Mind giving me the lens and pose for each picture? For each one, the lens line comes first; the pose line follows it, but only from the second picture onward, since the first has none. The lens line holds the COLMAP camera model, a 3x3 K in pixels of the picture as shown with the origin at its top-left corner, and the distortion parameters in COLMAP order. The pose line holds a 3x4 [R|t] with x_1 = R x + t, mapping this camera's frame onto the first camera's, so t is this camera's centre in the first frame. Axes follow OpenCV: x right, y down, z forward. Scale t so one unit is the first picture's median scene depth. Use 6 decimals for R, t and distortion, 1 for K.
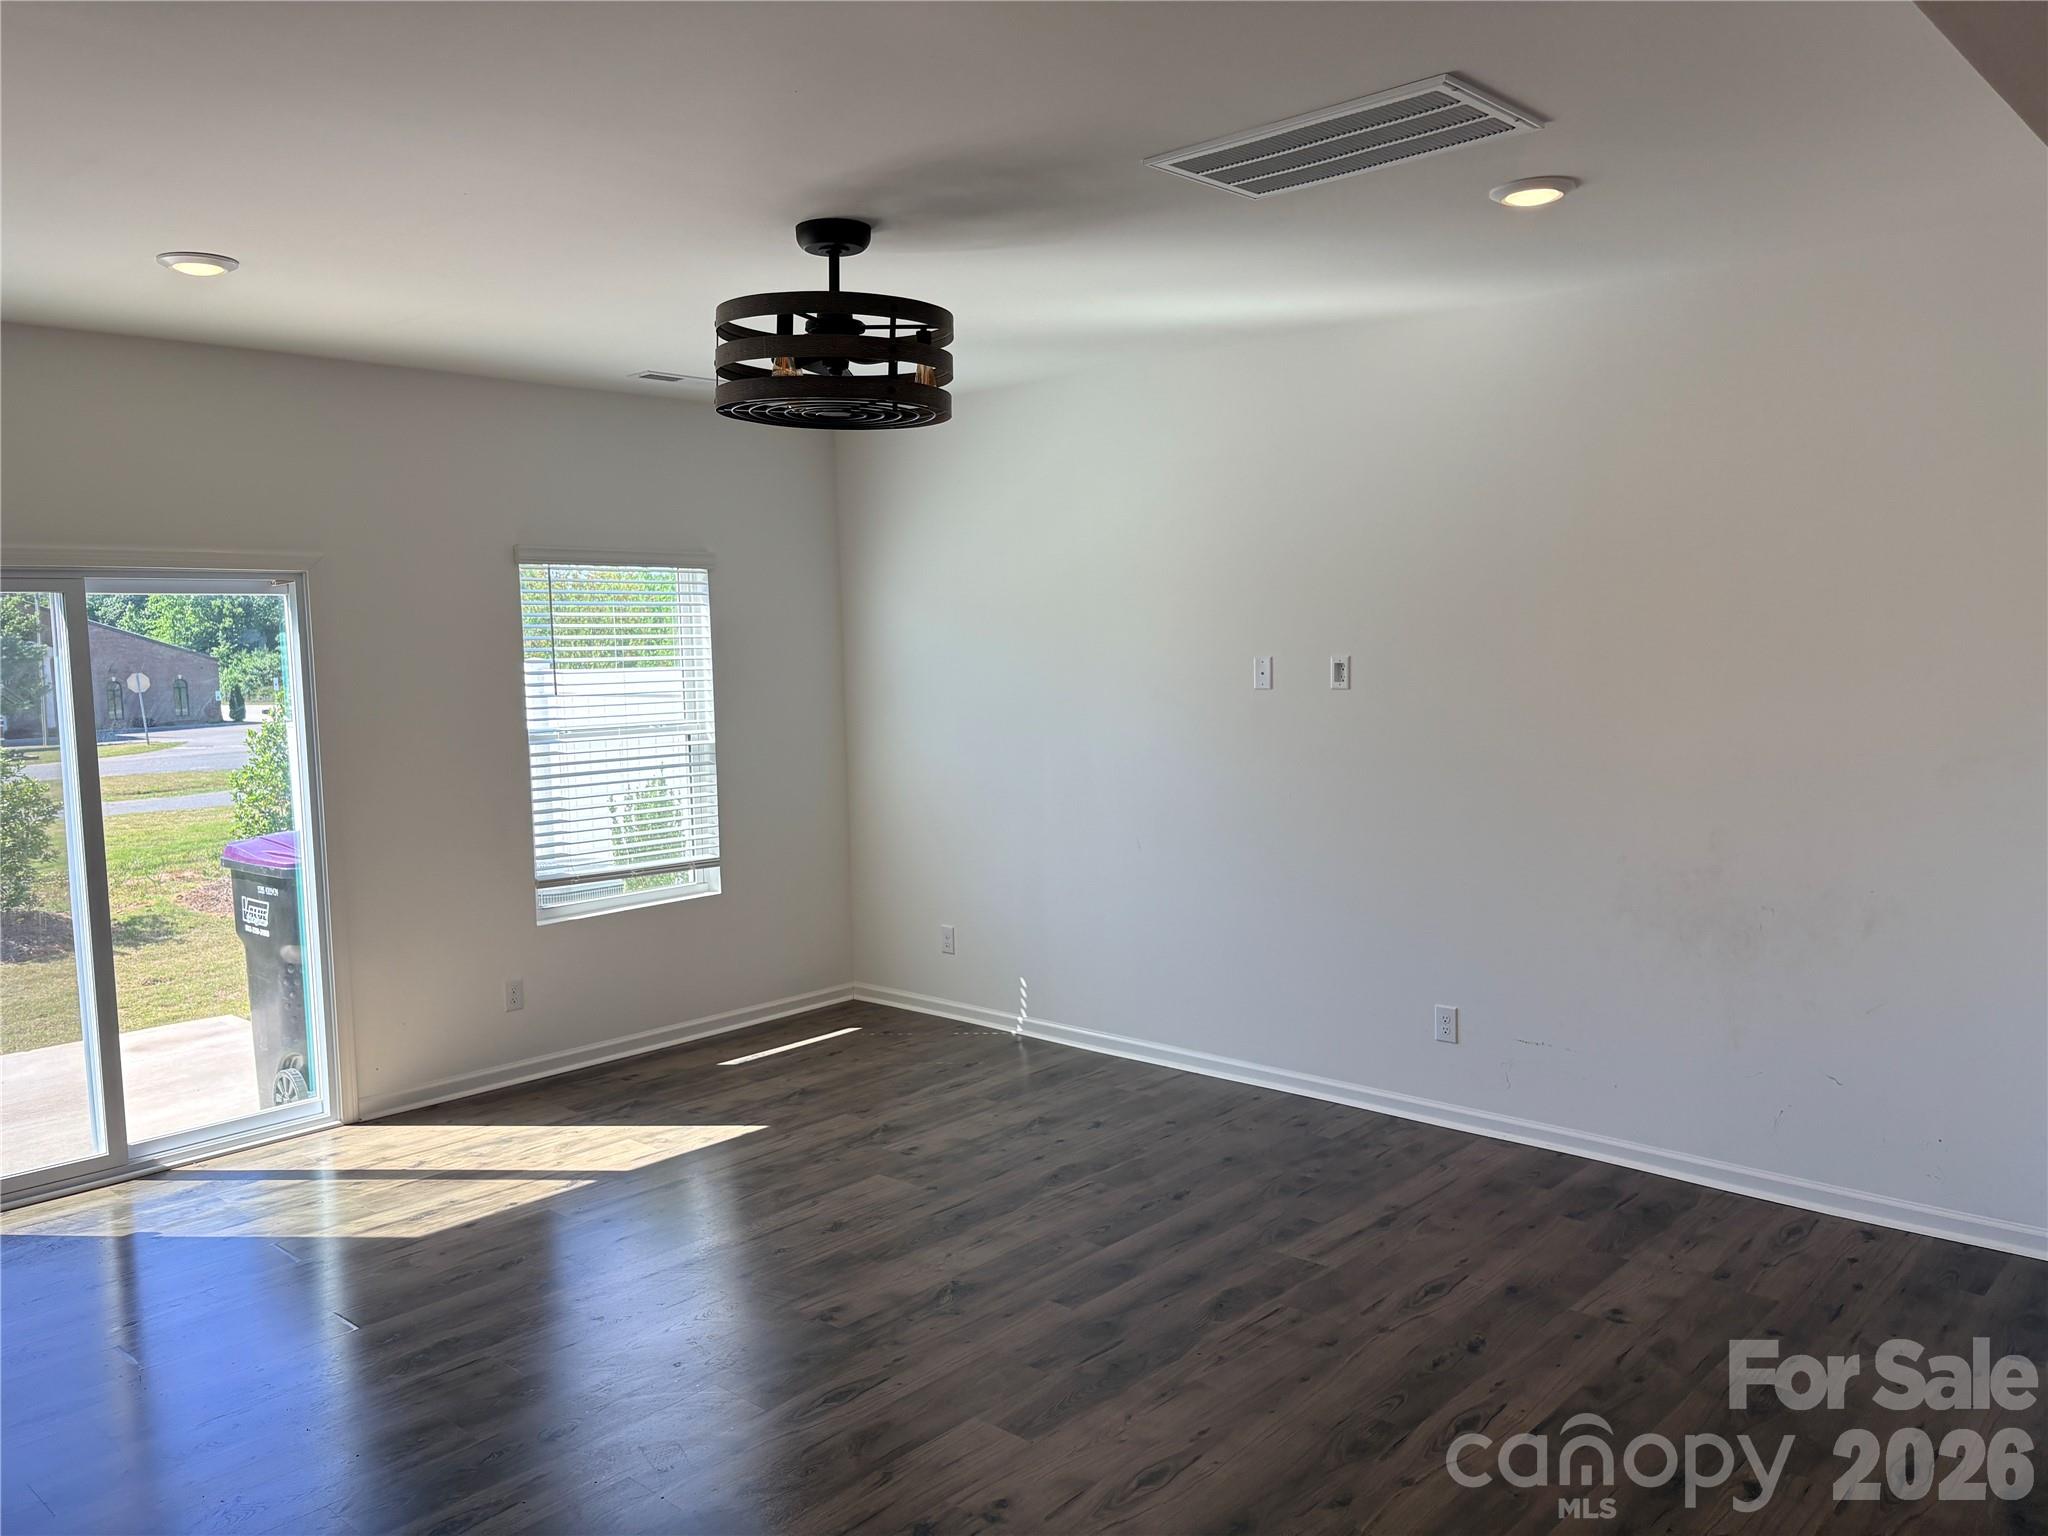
lens RADIAL K [[1554.2, 0, 1017.4], [0, 1554.2, 779.1], [0, 0, 1]] dist [0.065144, -0.075584]
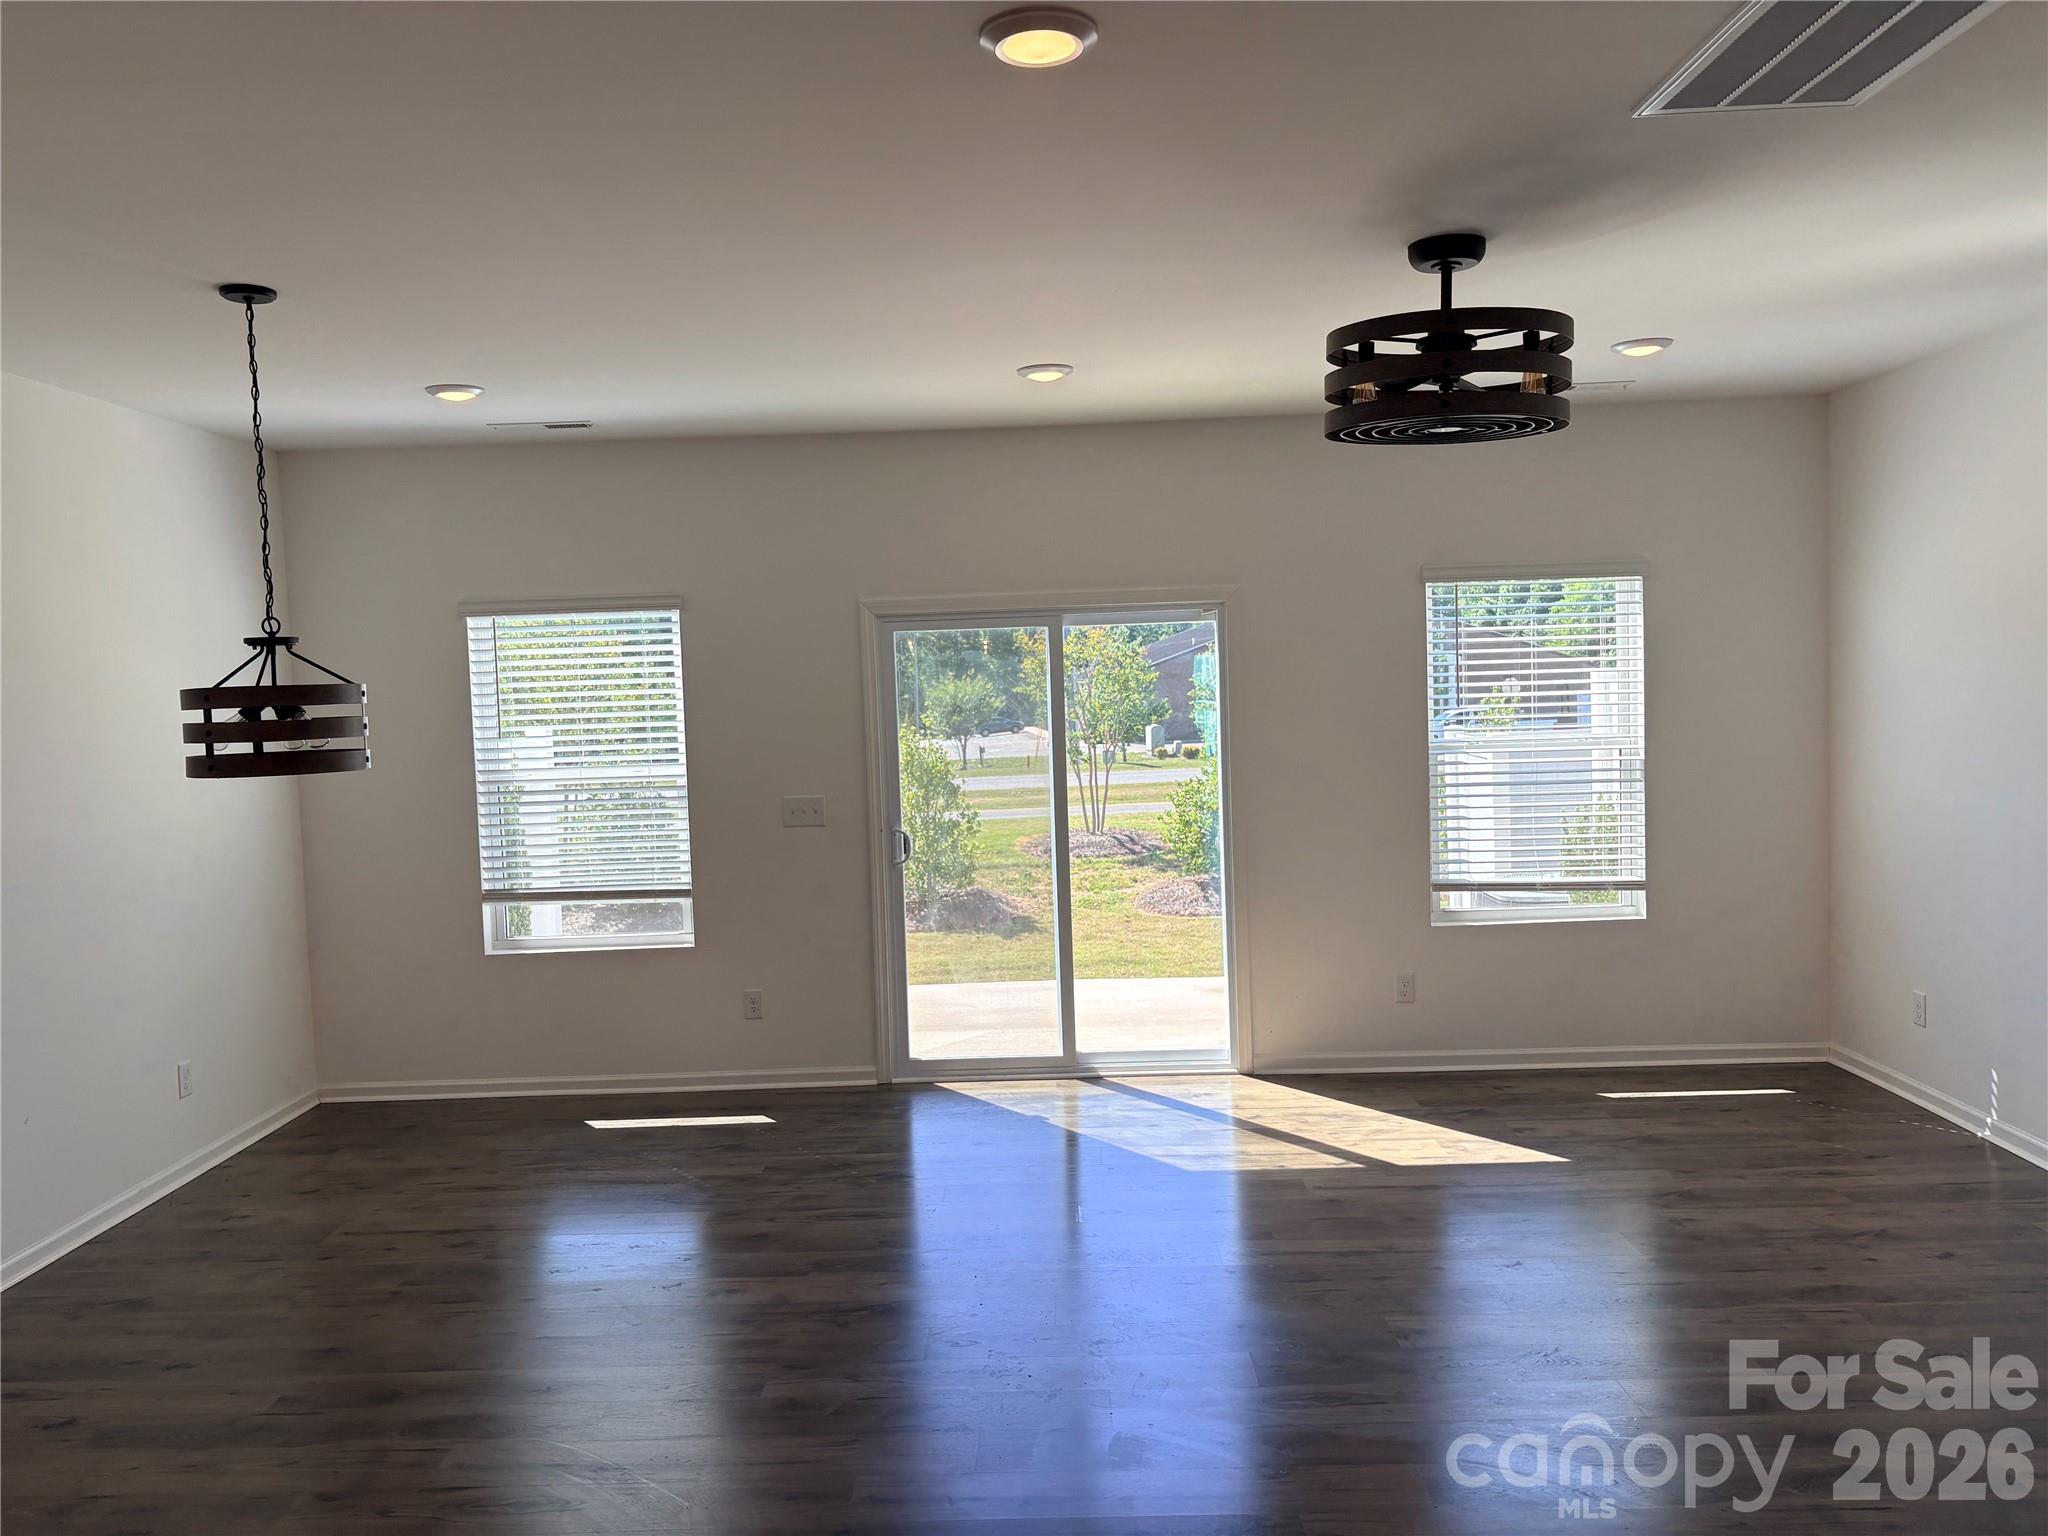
lens RADIAL K [[1554.2, 0, 1013.5], [0, 1554.2, 766.6], [0, 0, 1]] dist [0.065144, -0.075584]
pose [[0.666378, 0.043680, -0.744334, 0.315316], [-0.052249, 0.998564, 0.011822, -0.012142], [0.743781, 0.031012, 0.667703, 0.098275]]
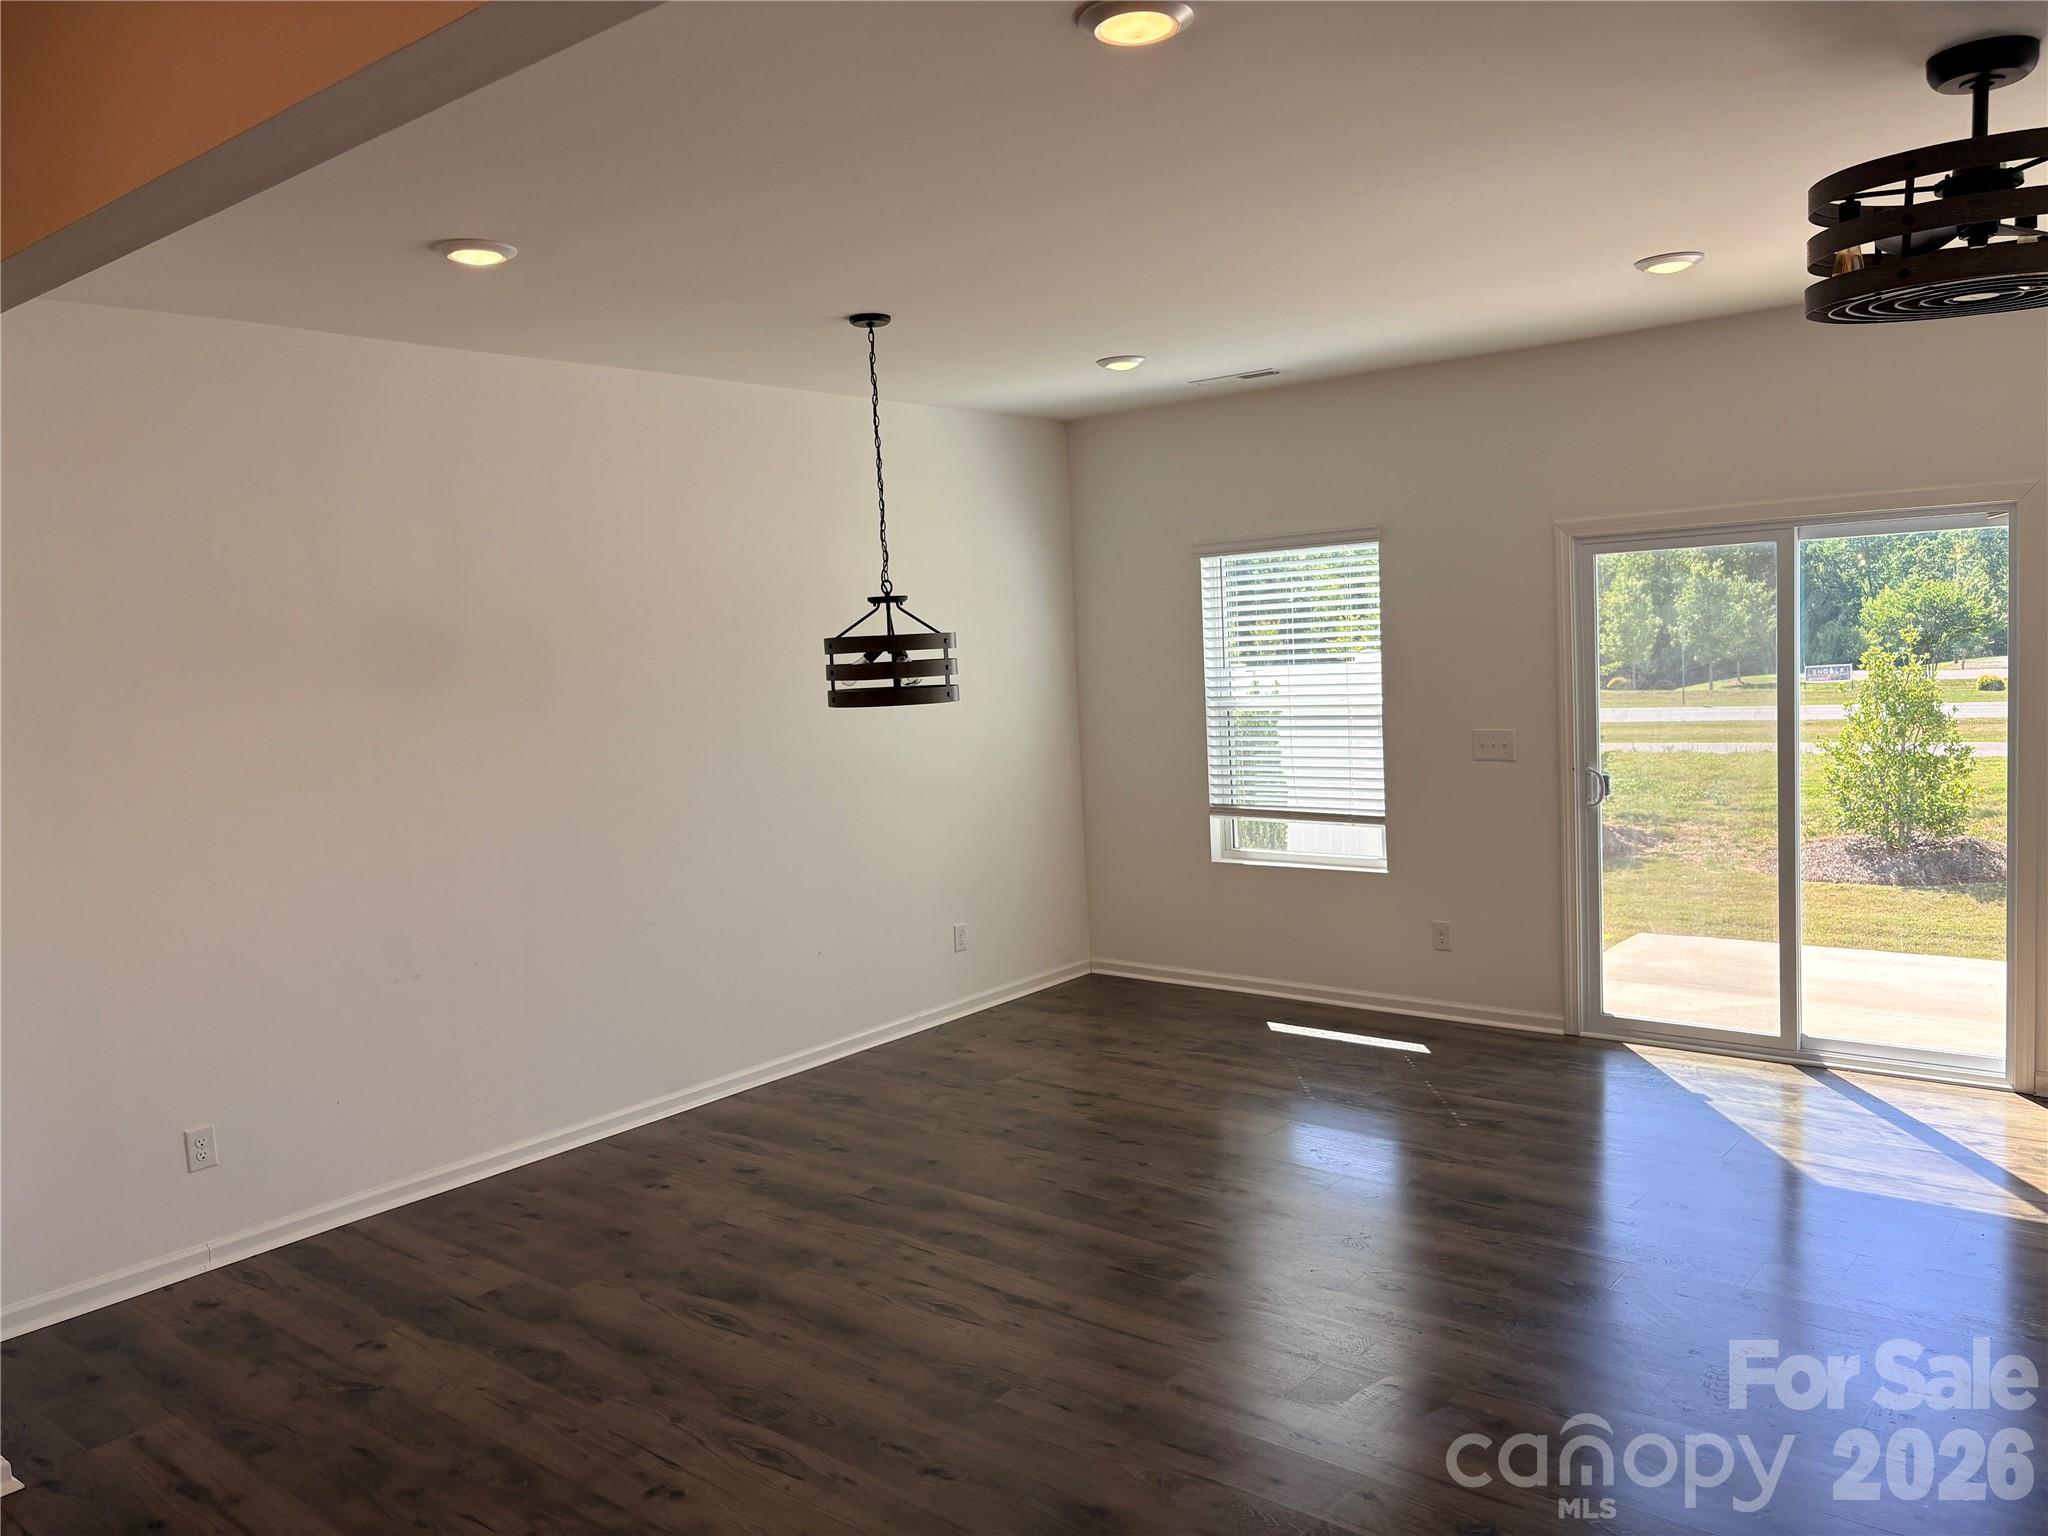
lens RADIAL K [[1554.2, 0, 1014.7], [0, 1554.2, 784.6], [0, 0, 1]] dist [0.065144, -0.075584]
pose [[0.059665, 0.118600, -0.991148, 0.455669], [-0.046777, 0.992158, 0.115905, -0.044155], [0.997122, 0.039448, 0.064745, 0.342065]]
